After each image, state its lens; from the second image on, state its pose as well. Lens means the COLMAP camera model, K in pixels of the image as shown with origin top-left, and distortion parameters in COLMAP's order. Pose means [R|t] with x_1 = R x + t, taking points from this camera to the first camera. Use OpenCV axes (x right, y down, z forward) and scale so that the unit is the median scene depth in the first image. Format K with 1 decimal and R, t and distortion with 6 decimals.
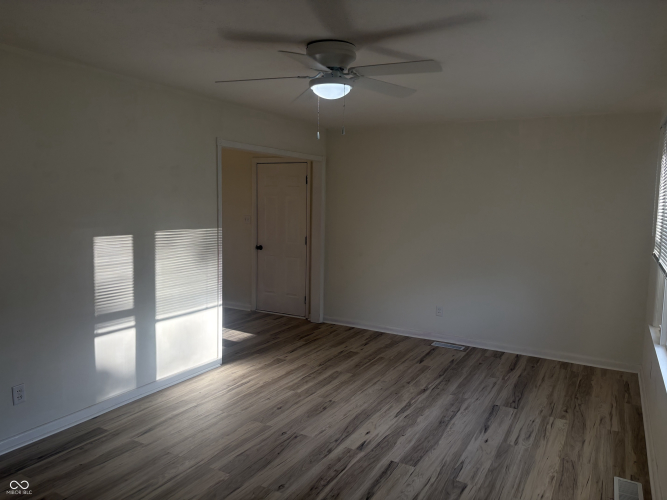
lens RADIAL K [[512.2, 0, 329.2], [0, 512.2, 248.2], [0, 0, 1]] dist [0.073377, -0.043471]
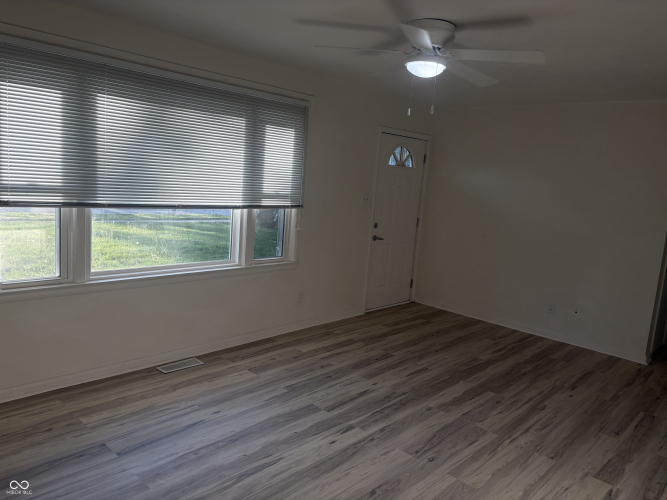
lens RADIAL K [[512.2, 0, 336.3], [0, 512.2, 252.7], [0, 0, 1]] dist [0.073377, -0.043471]
pose [[-0.969607, -0.132282, 0.205826, -0.059918], [-0.078167, 0.964635, 0.251731, -0.149039], [-0.231846, 0.227991, -0.945657, 1.571196]]
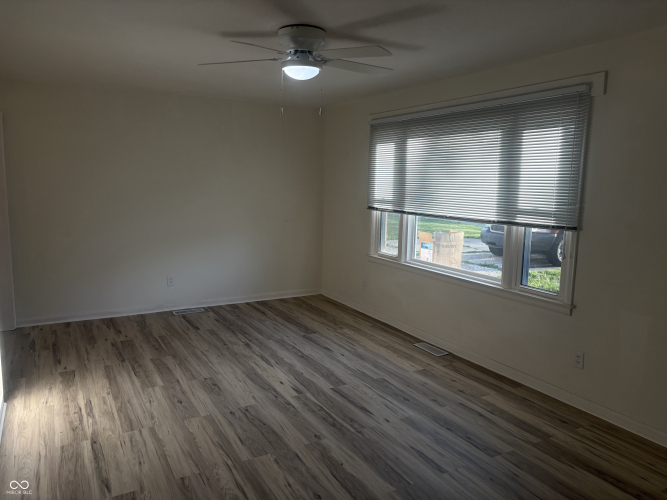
lens RADIAL K [[512.2, 0, 328.9], [0, 512.2, 244.4], [0, 0, 1]] dist [0.073377, -0.043471]
pose [[0.530948, -0.123196, 0.838401, -0.690470], [0.079463, 0.992254, 0.095481, -0.033117], [-0.843670, 0.015927, 0.536625, 0.282232]]
